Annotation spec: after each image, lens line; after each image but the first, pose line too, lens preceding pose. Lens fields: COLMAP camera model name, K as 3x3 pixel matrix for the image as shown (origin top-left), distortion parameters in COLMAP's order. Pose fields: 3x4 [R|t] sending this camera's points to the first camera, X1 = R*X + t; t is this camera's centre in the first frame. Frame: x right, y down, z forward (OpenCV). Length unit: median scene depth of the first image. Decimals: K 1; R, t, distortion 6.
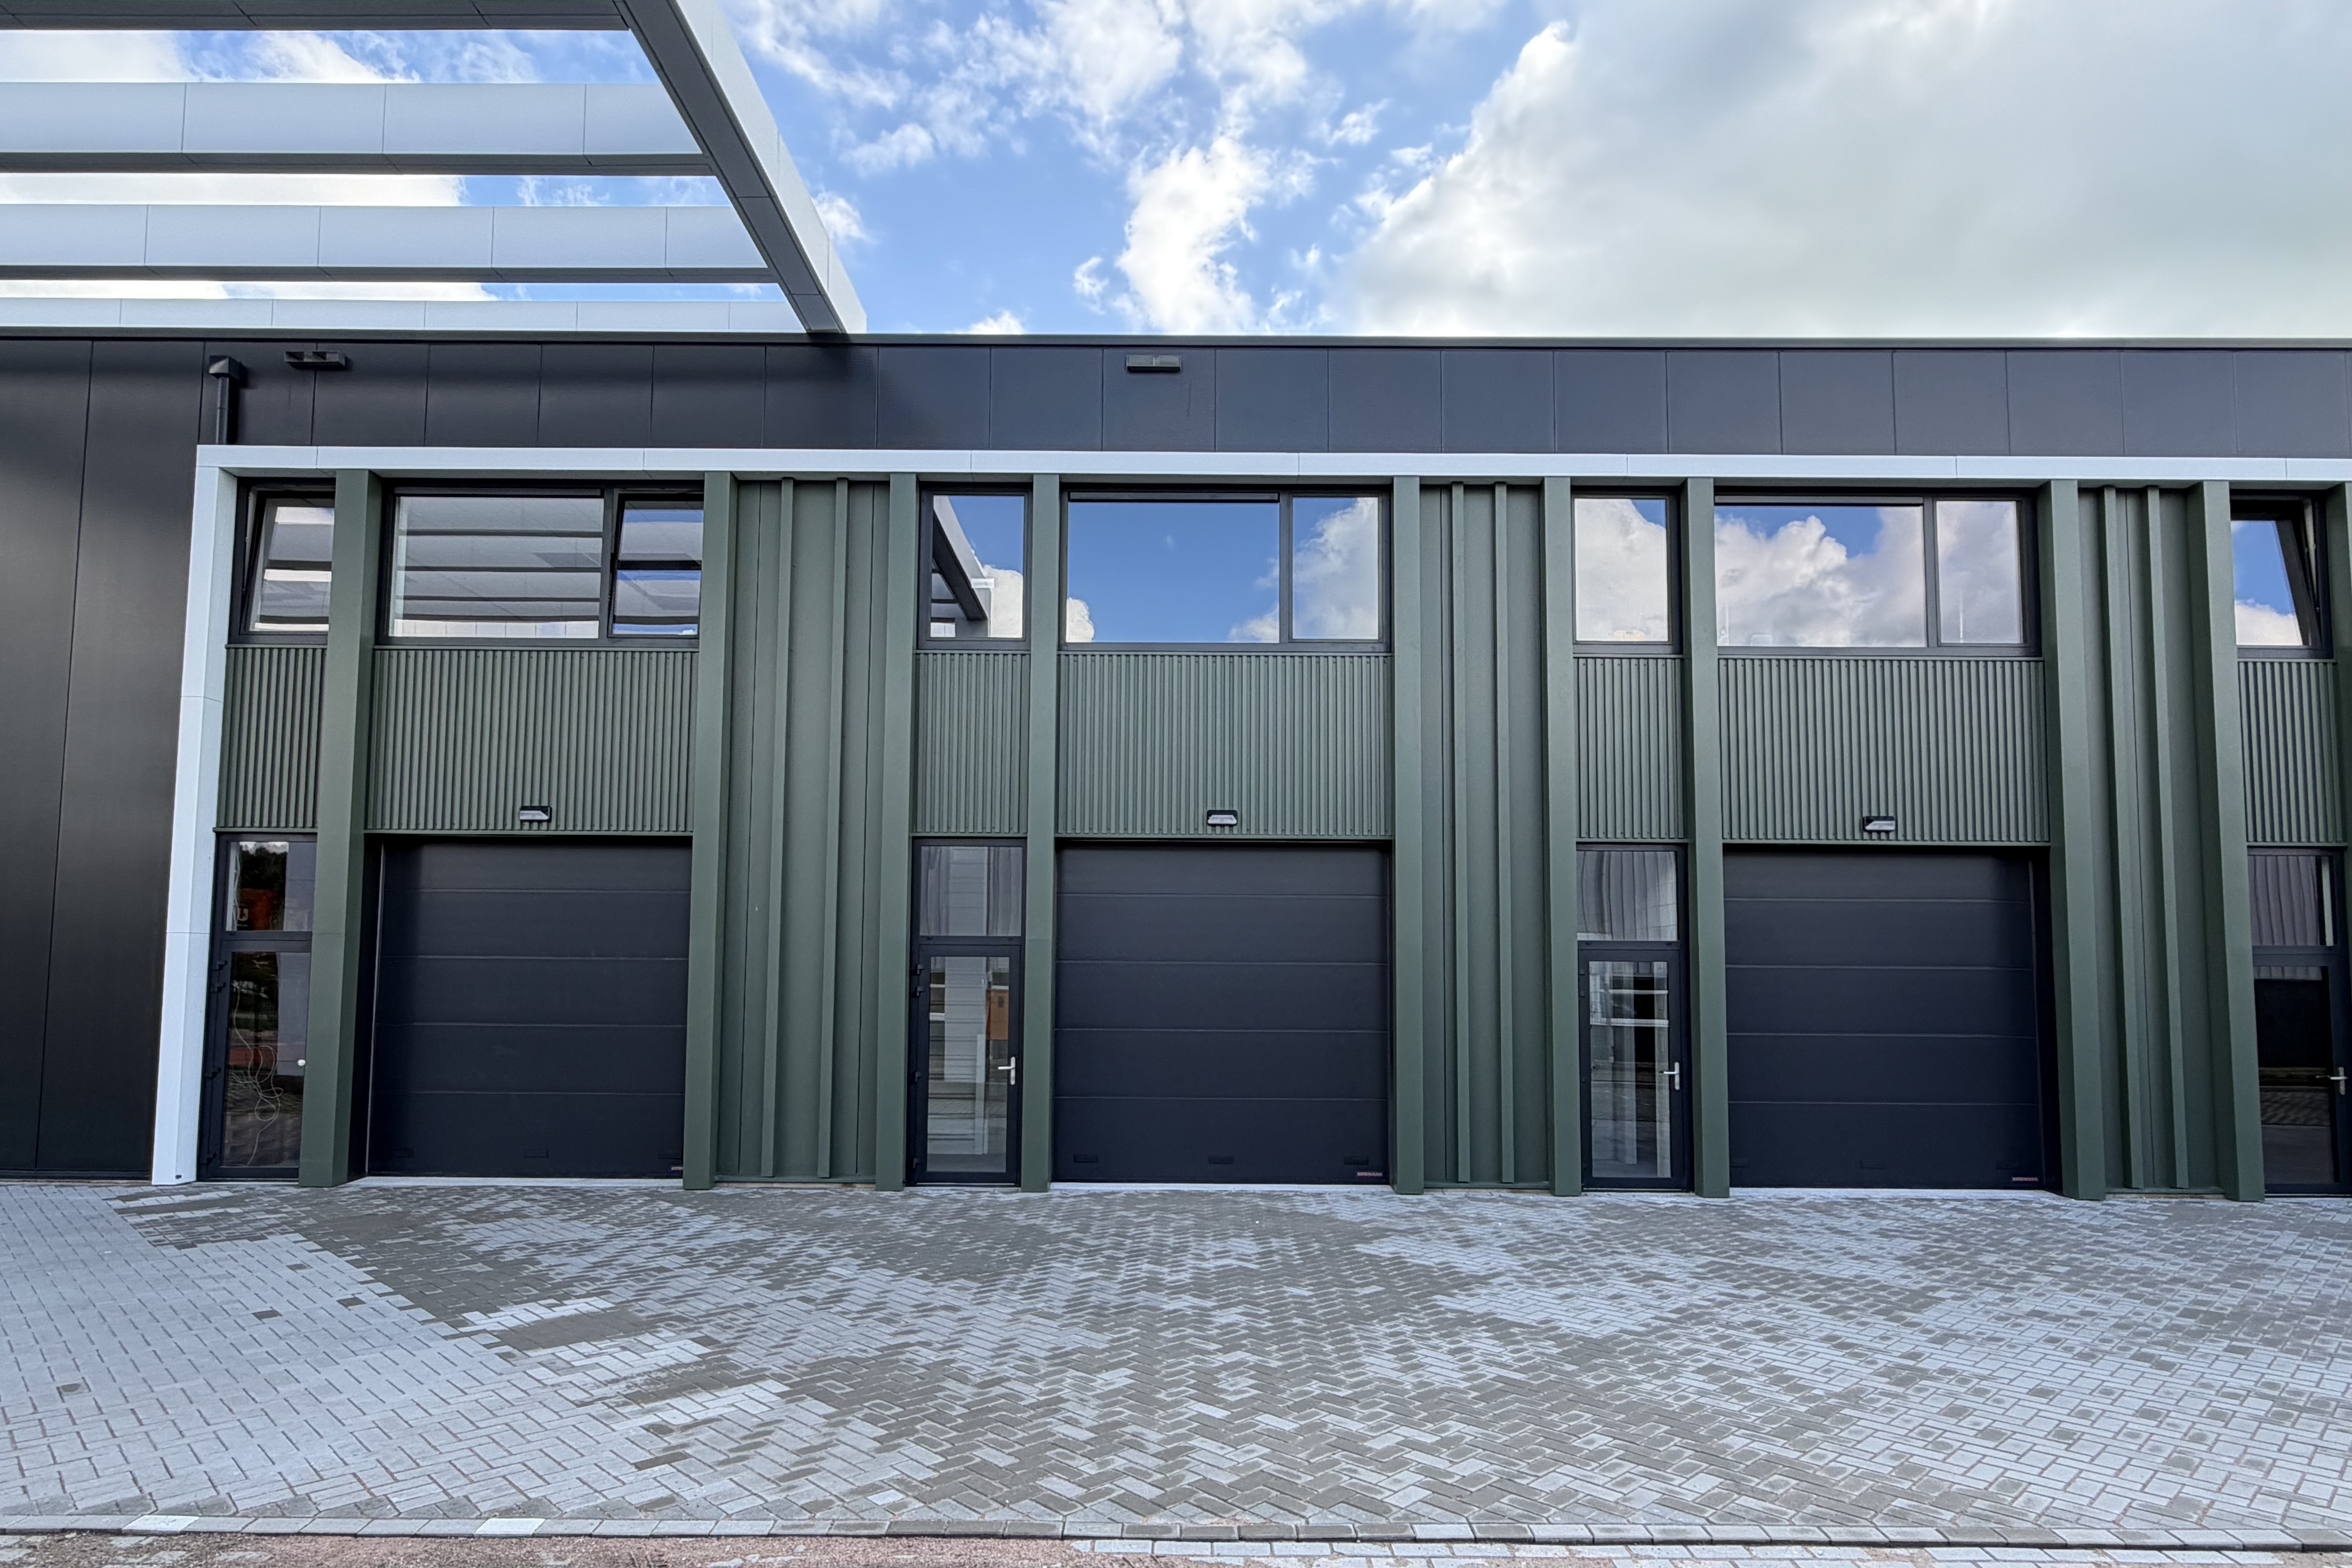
lens RADIAL K [[1324.7, 0, 1186.7], [0, 1324.7, 866.7], [0, 0, 1]] dist [-0.002407, 0.001374]
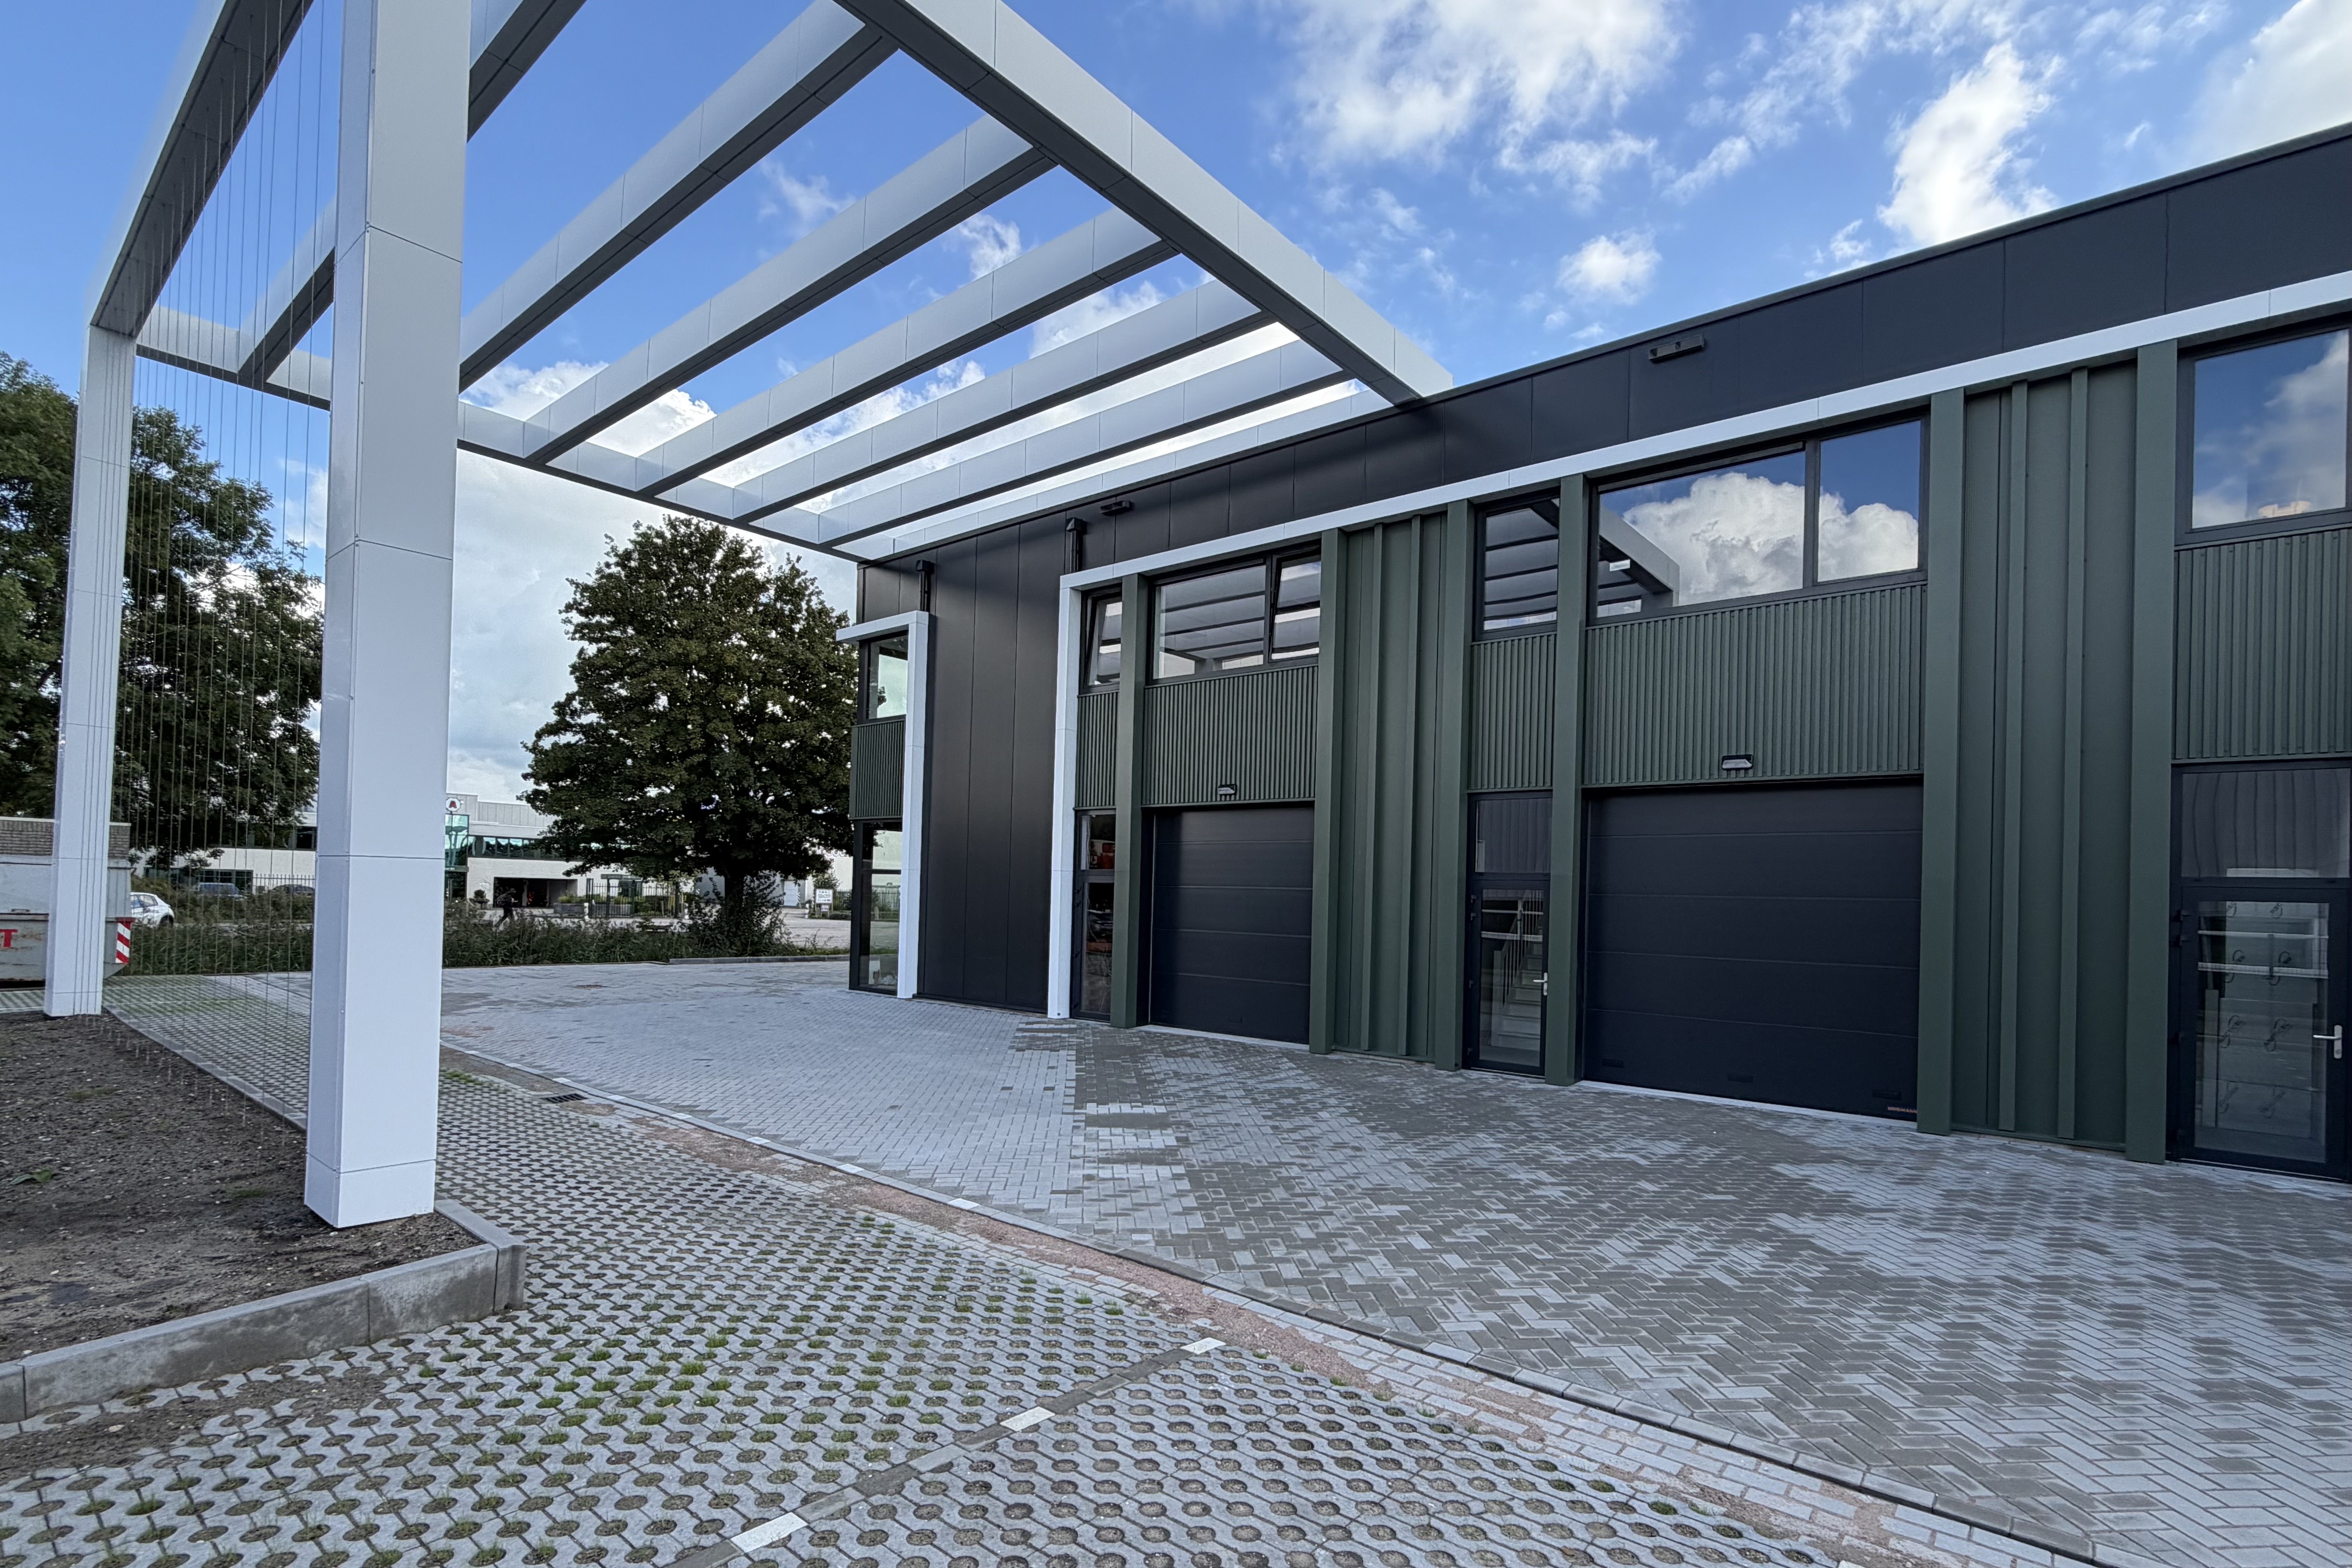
lens RADIAL K [[1089.8, 0, 1183.9], [0, 1089.8, 867.0], [0, 0, 1]] dist [-0.001564, 0.000503]
pose [[0.774546, -0.003497, -0.632509, 0.302395], [0.032610, 0.998876, 0.034409, 0.003216], [0.631677, -0.047278, 0.773789, 0.037320]]
